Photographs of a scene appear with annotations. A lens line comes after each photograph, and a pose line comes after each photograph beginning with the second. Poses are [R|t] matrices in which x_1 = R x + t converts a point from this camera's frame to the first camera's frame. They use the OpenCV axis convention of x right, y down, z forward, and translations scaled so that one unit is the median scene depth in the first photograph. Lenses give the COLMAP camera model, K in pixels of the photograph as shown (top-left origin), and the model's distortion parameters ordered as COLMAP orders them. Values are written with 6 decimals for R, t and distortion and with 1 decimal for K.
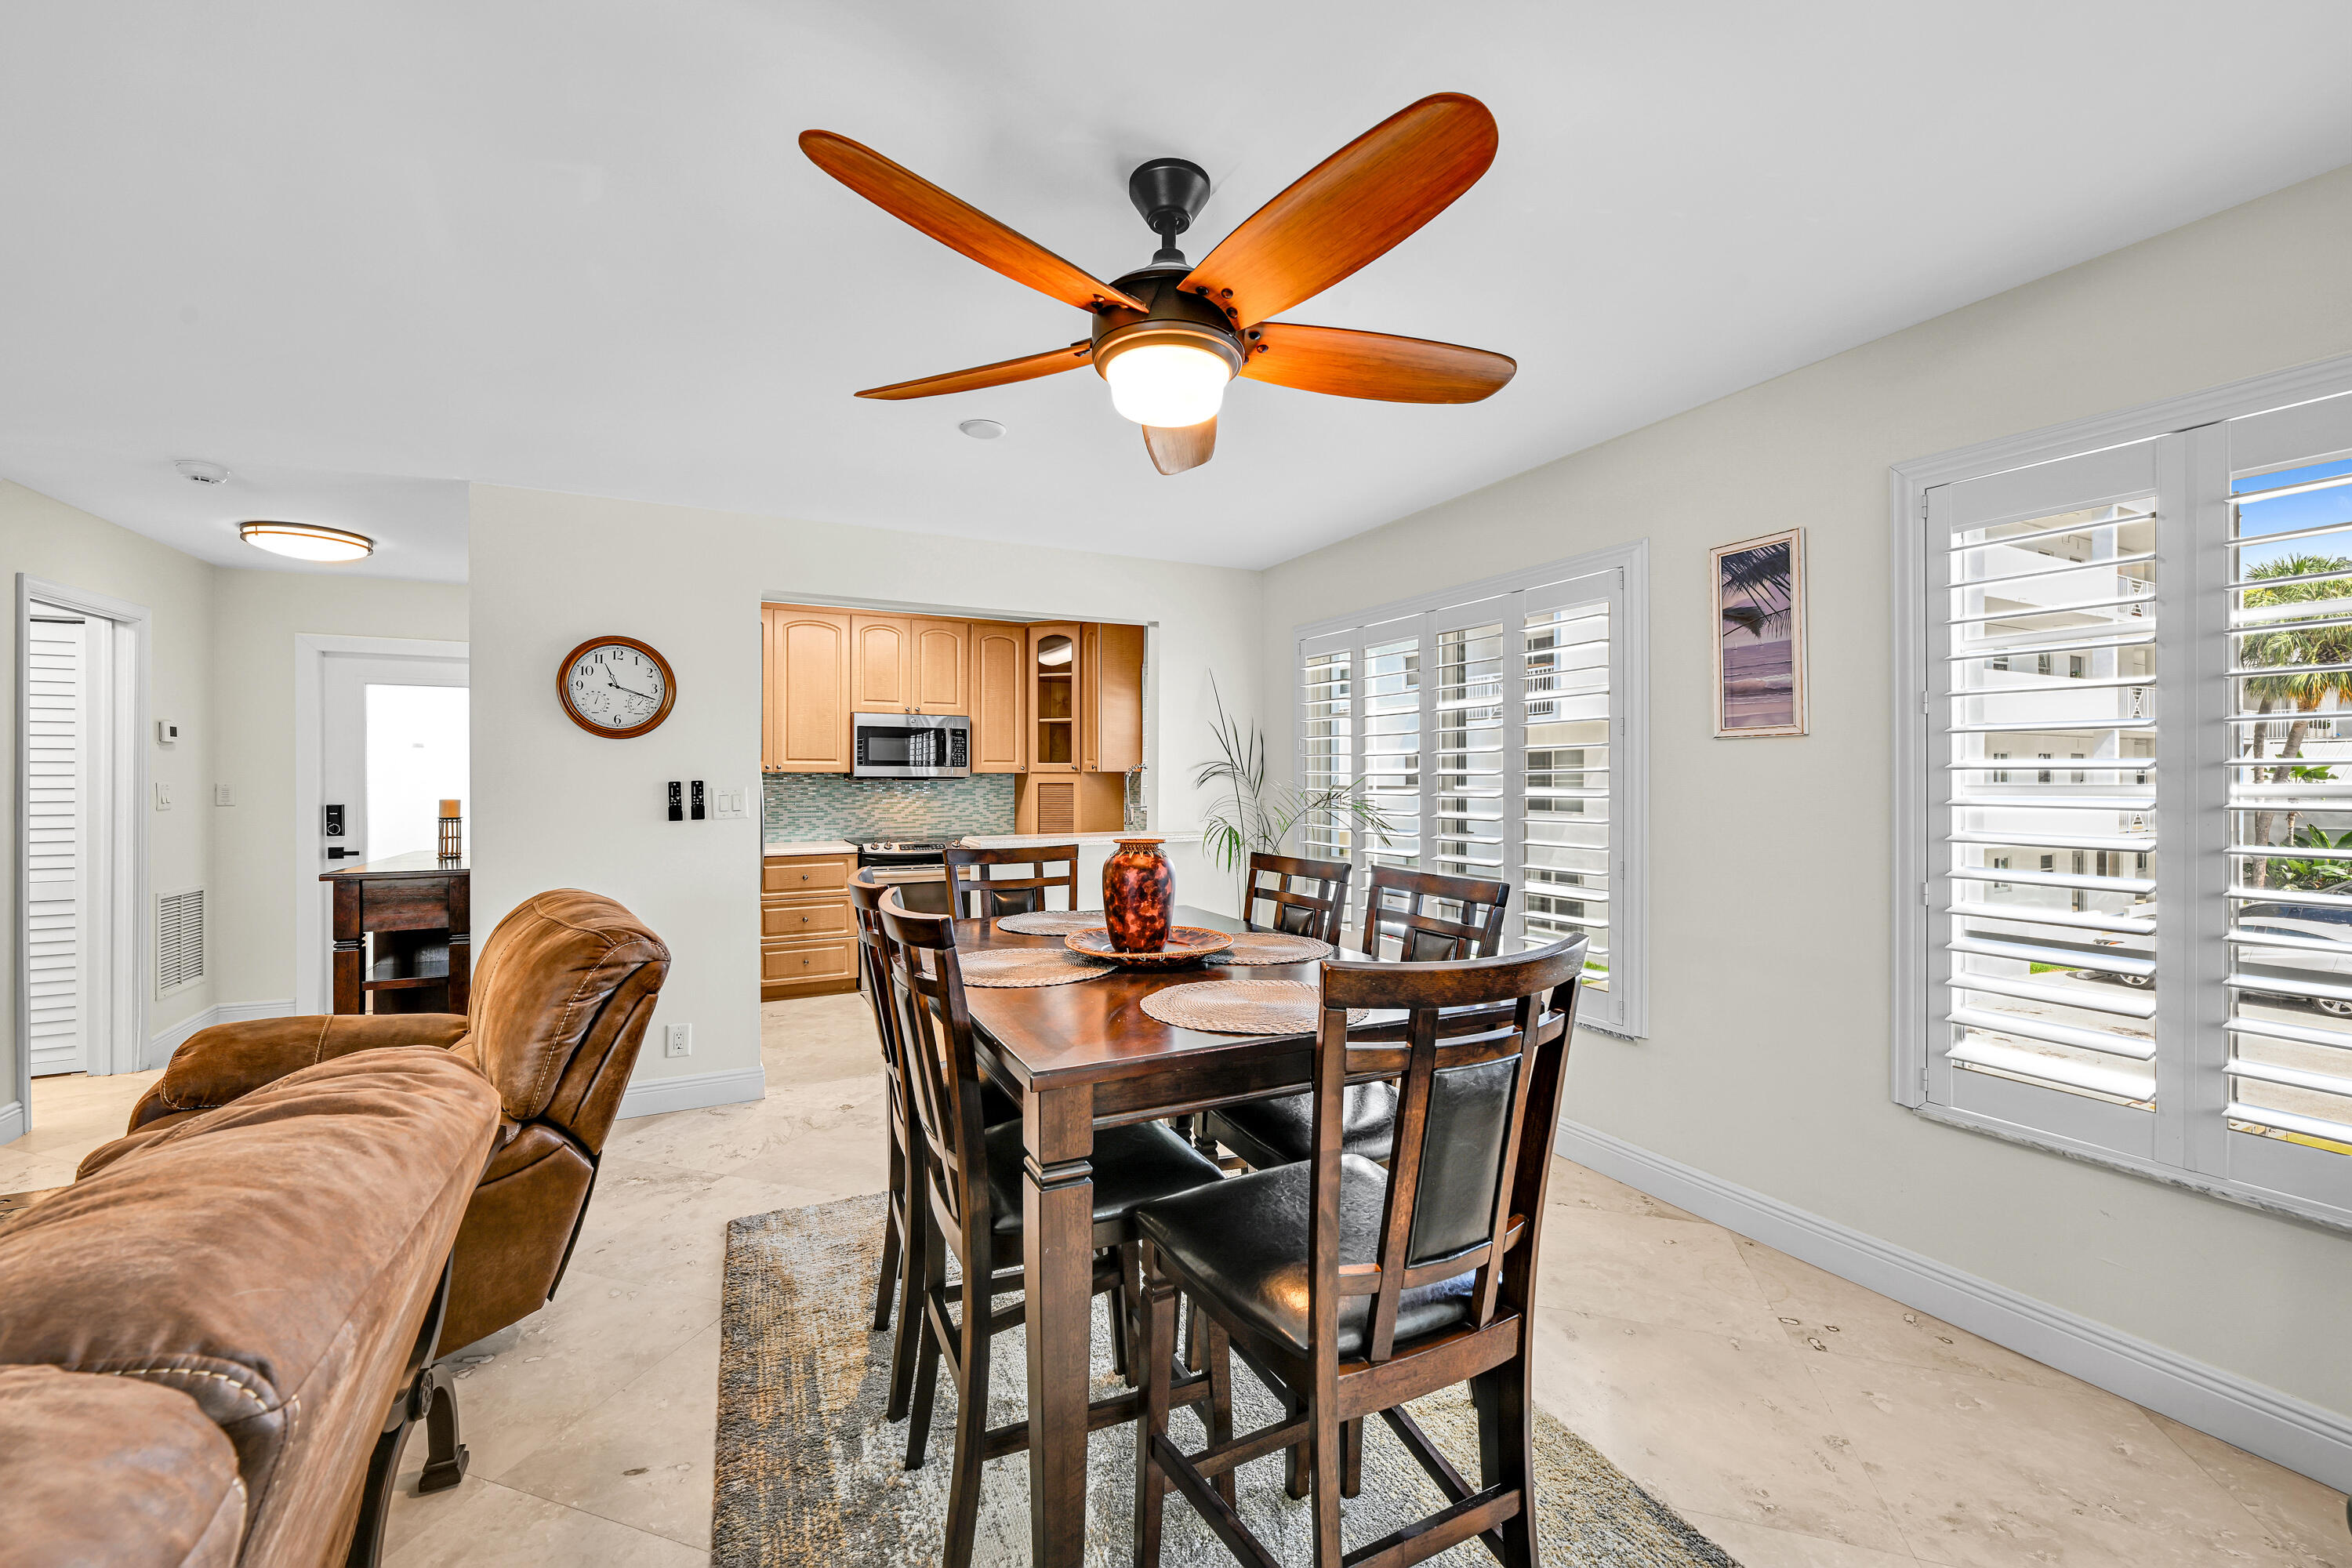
lens RADIAL K [[933.6, 0, 1174.2], [0, 933.6, 781.1], [0, 0, 1]] dist [-0.002570, 0.000774]
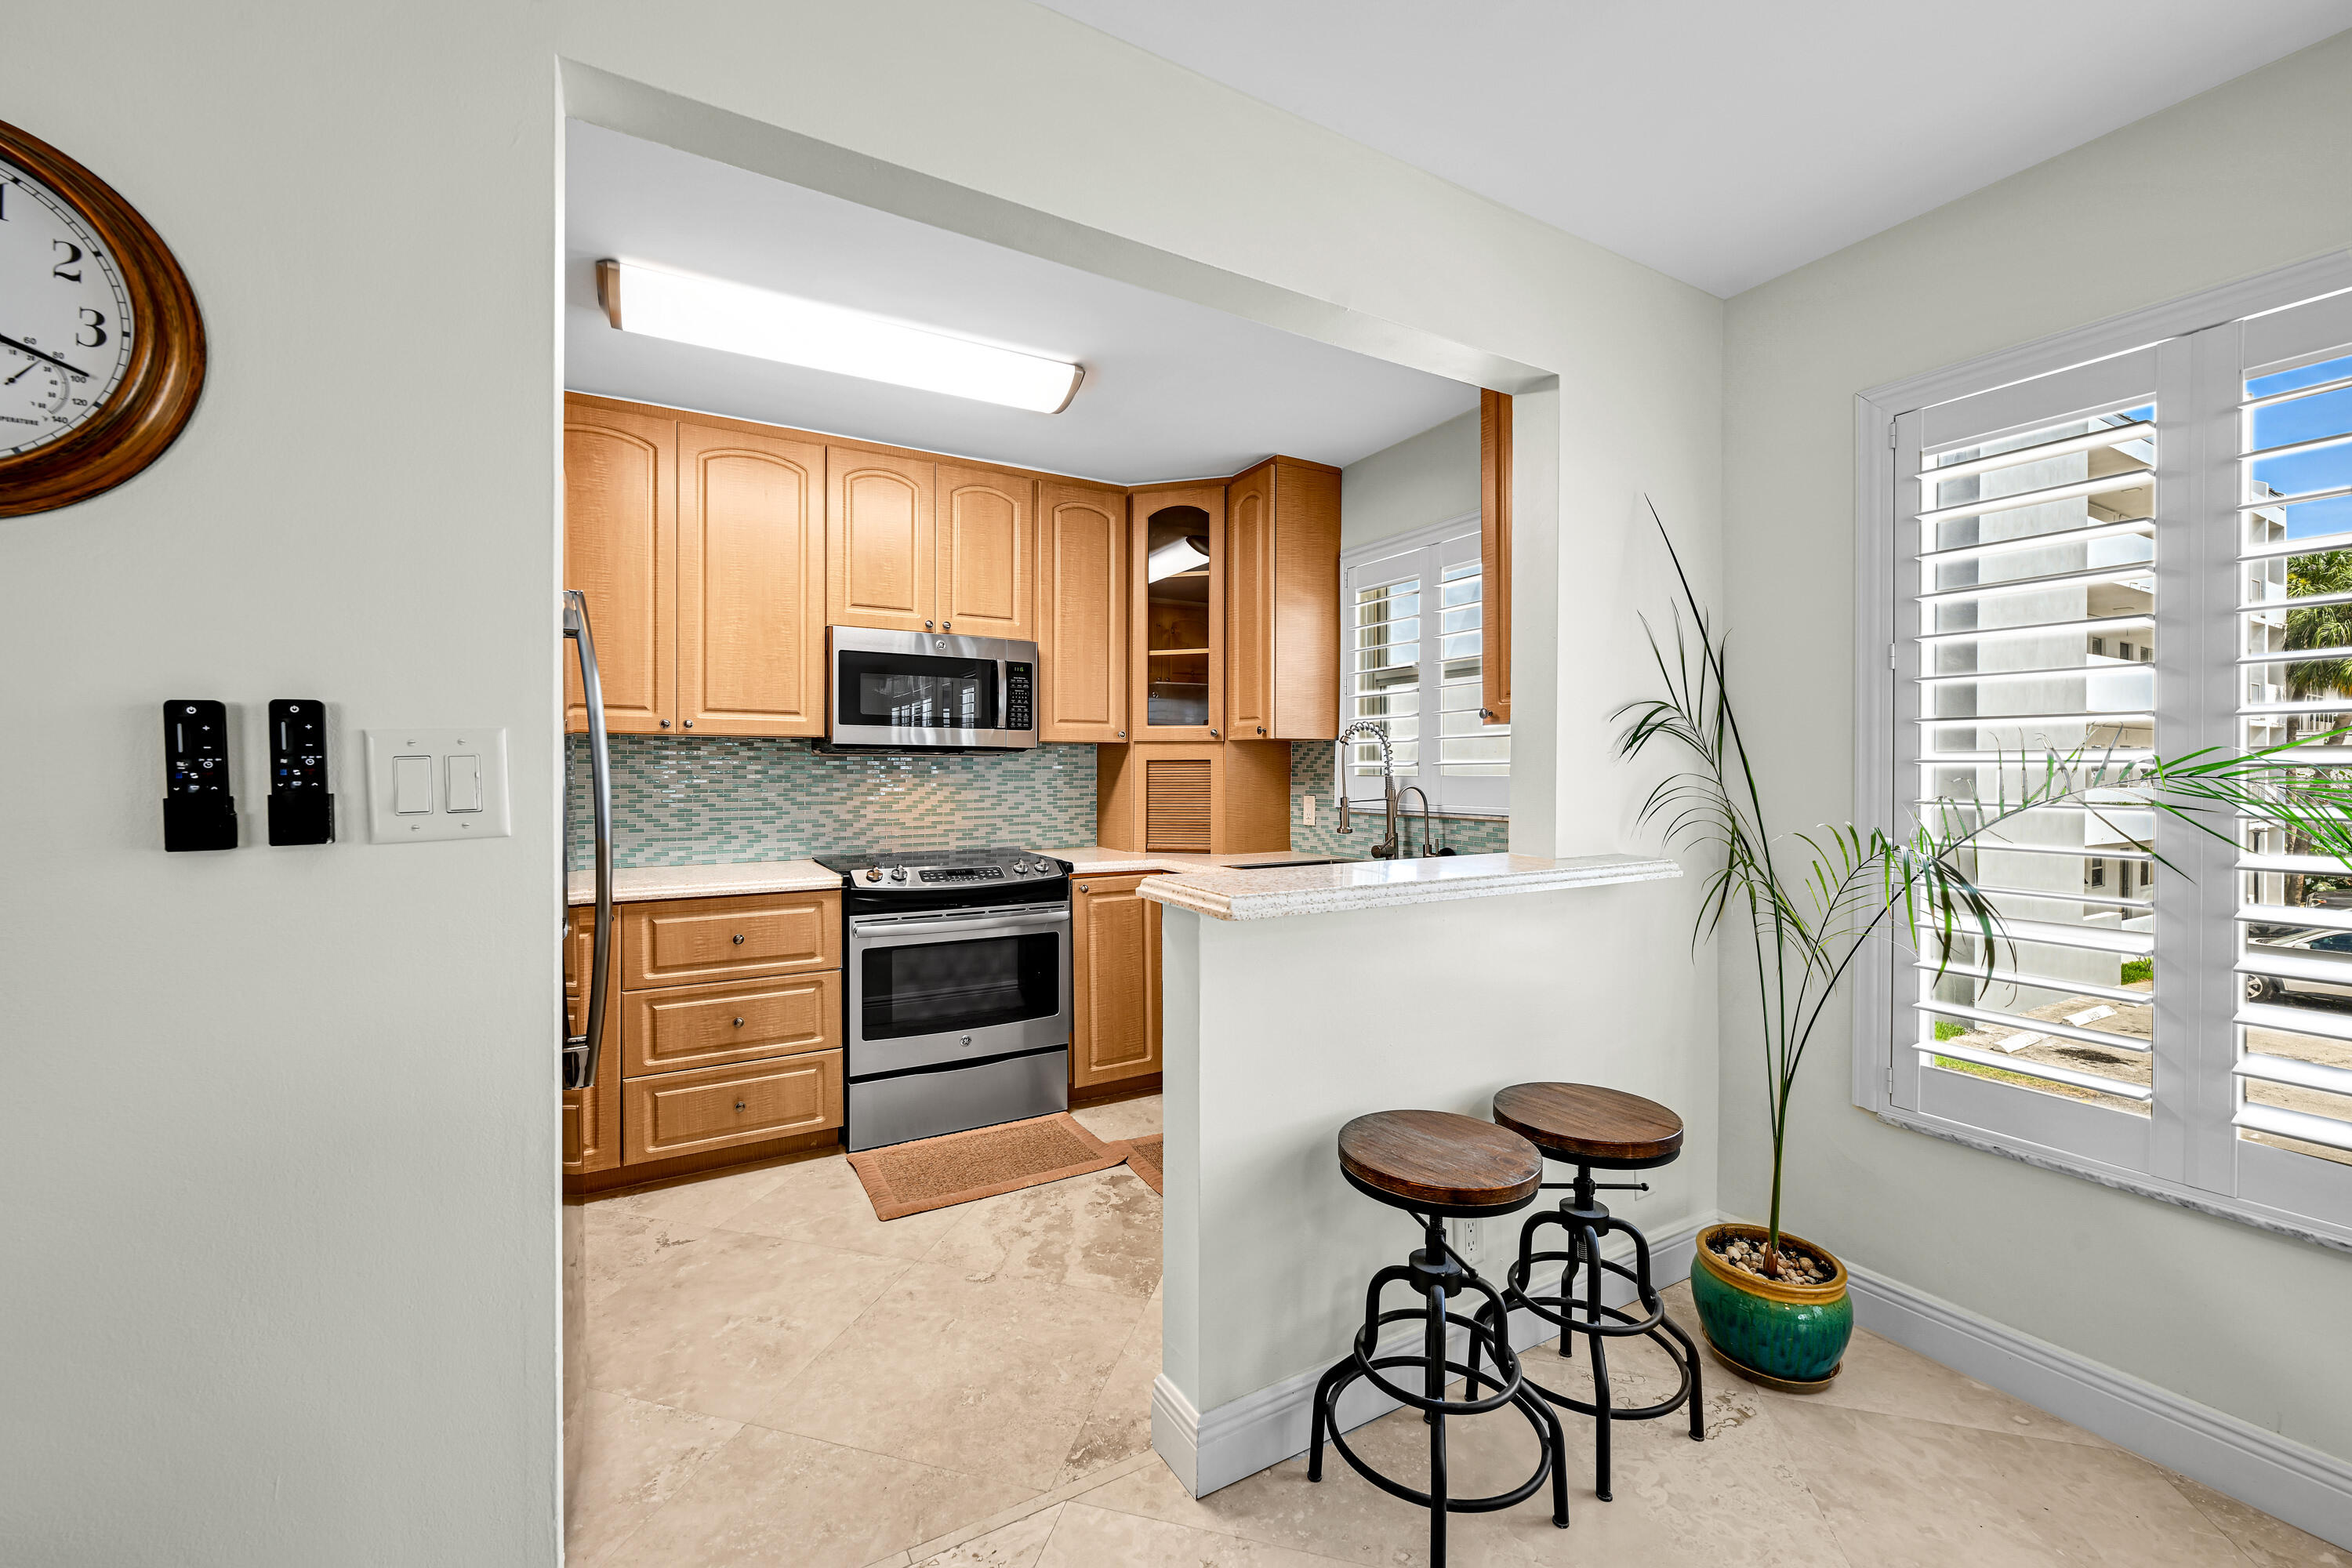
lens RADIAL K [[933.6, 0, 1172.3], [0, 933.6, 781.3], [0, 0, 1]] dist [-0.002570, 0.000774]
pose [[0.999111, 0.000829, 0.042146, -0.201758], [-0.001075, 0.999983, 0.005801, 0.015757], [-0.042141, -0.005841, 0.999095, 0.538737]]
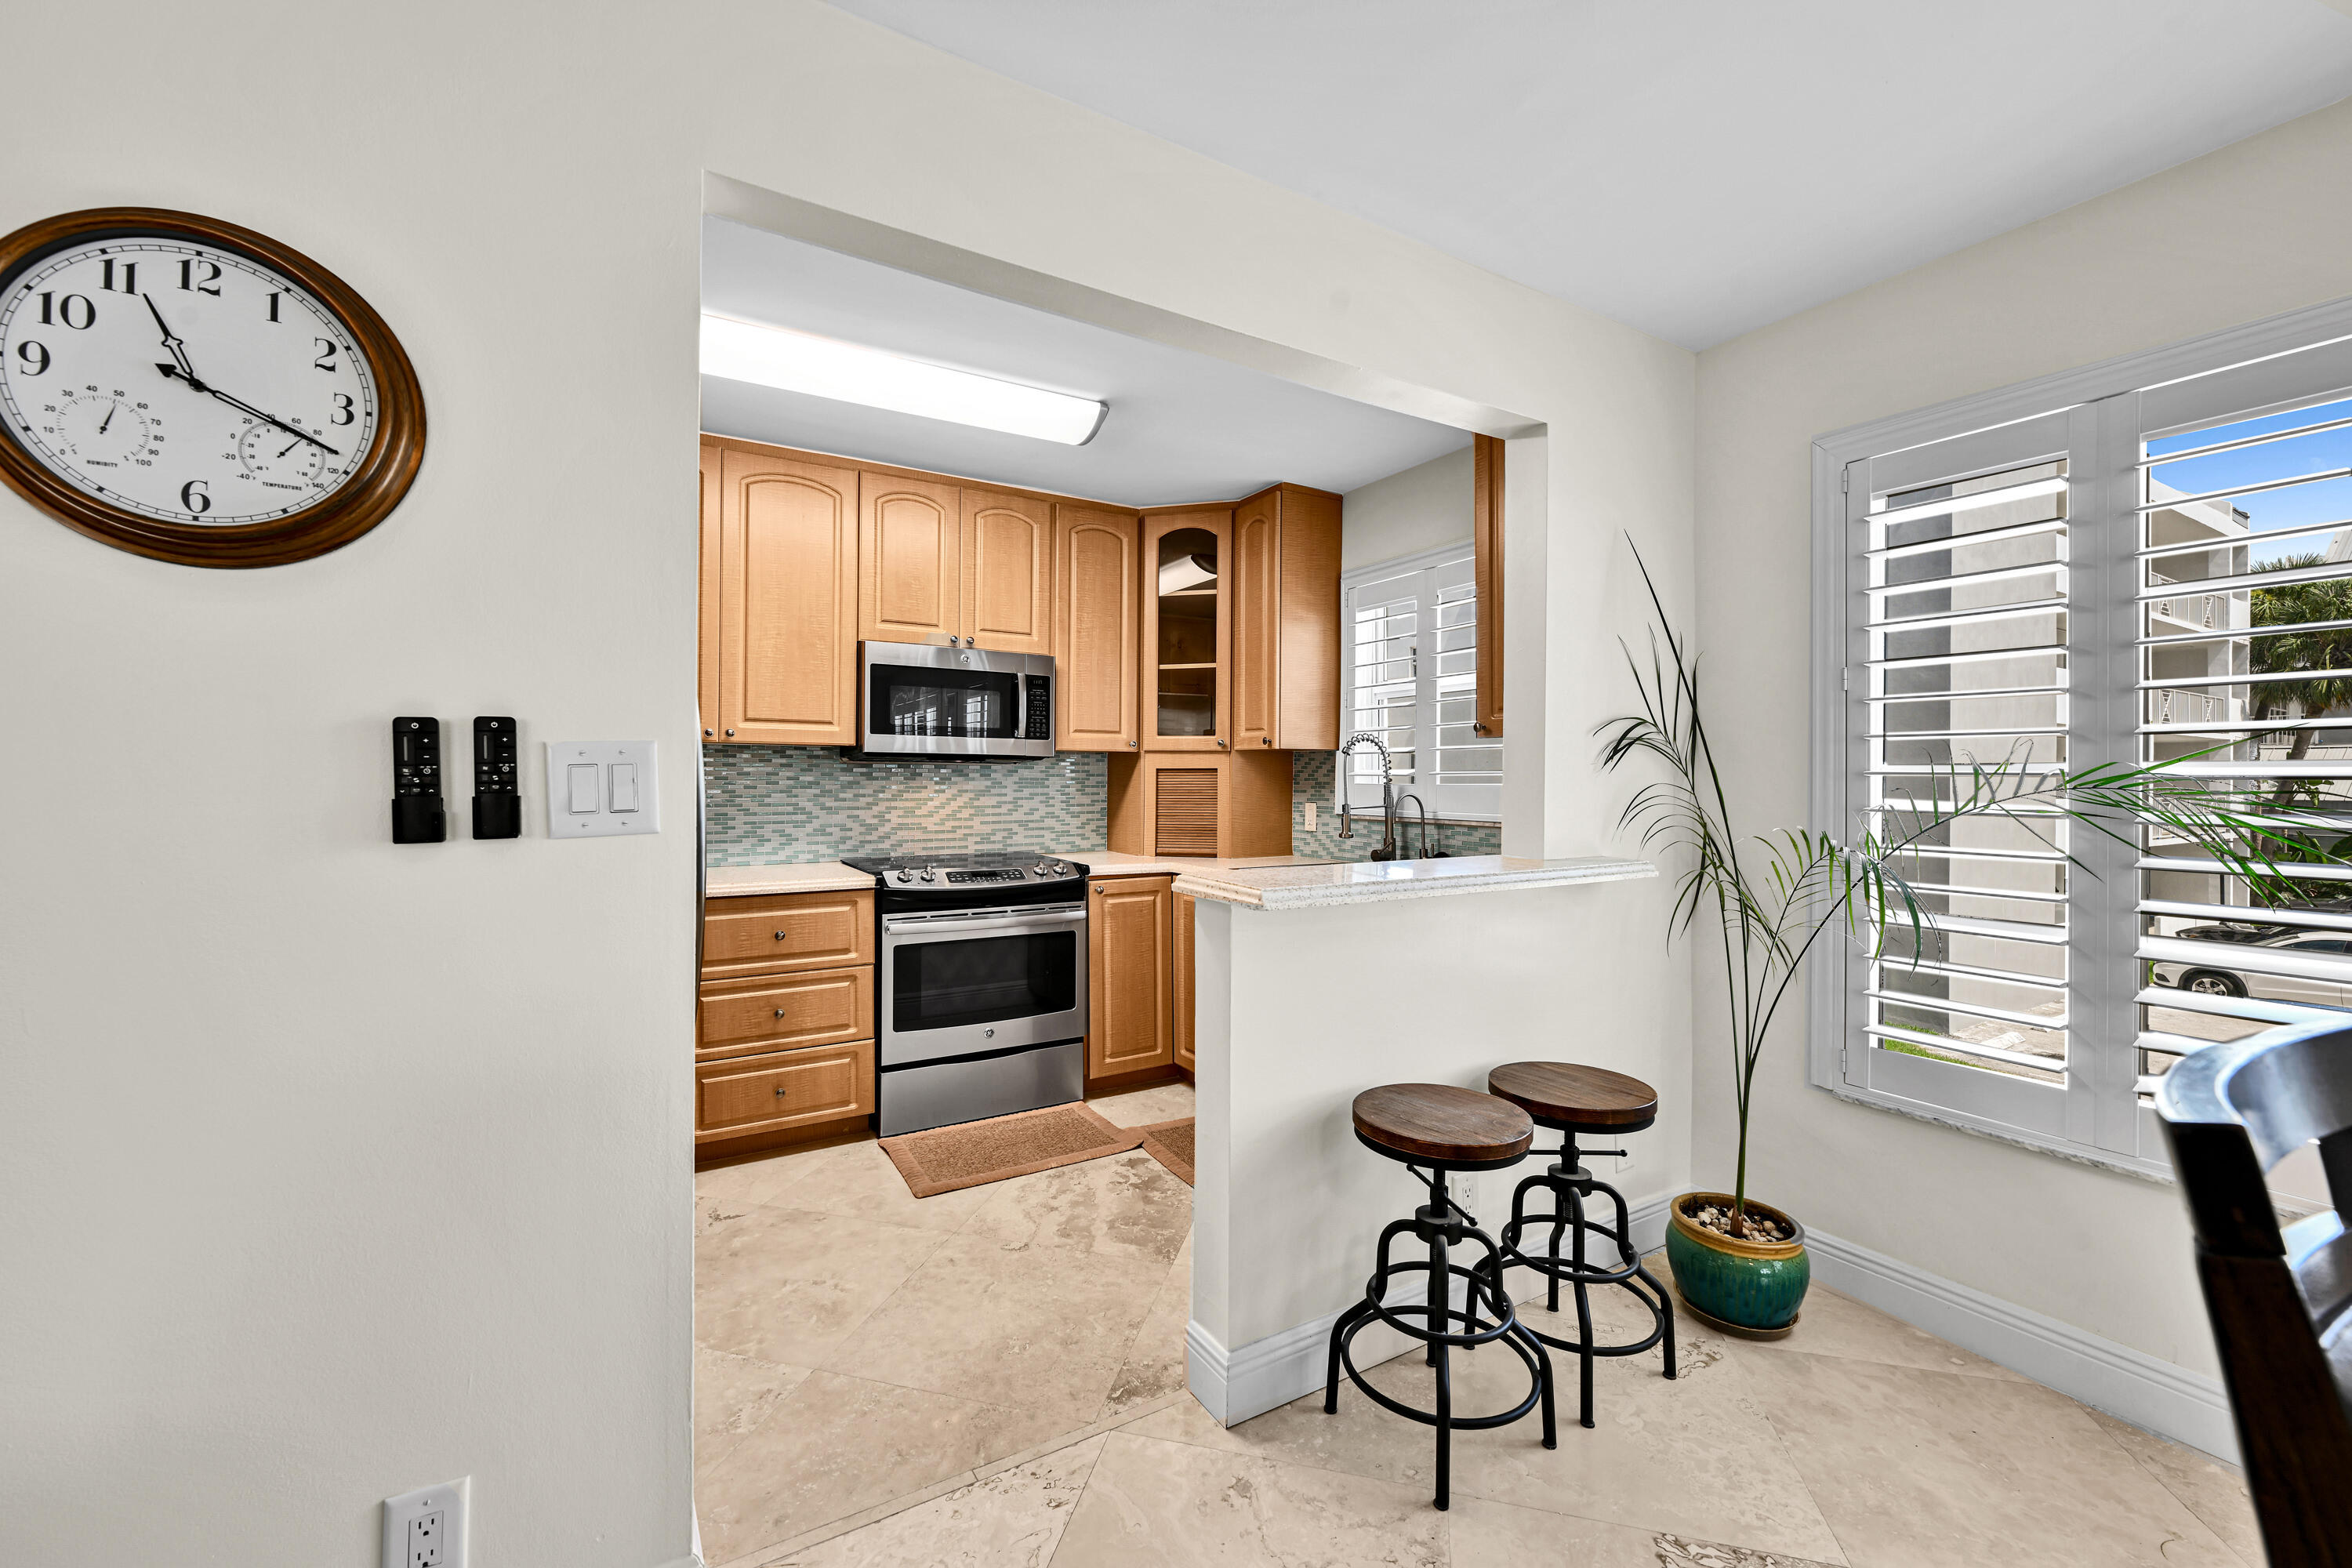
lens RADIAL K [[933.6, 0, 1172.1], [0, 933.6, 780.7], [0, 0, 1]] dist [-0.002570, 0.000774]
pose [[0.998444, 0.005303, 0.055507, -0.221685], [-0.005136, 0.999982, -0.003156, 0.015797], [-0.055523, 0.002866, 0.998453, 0.498882]]
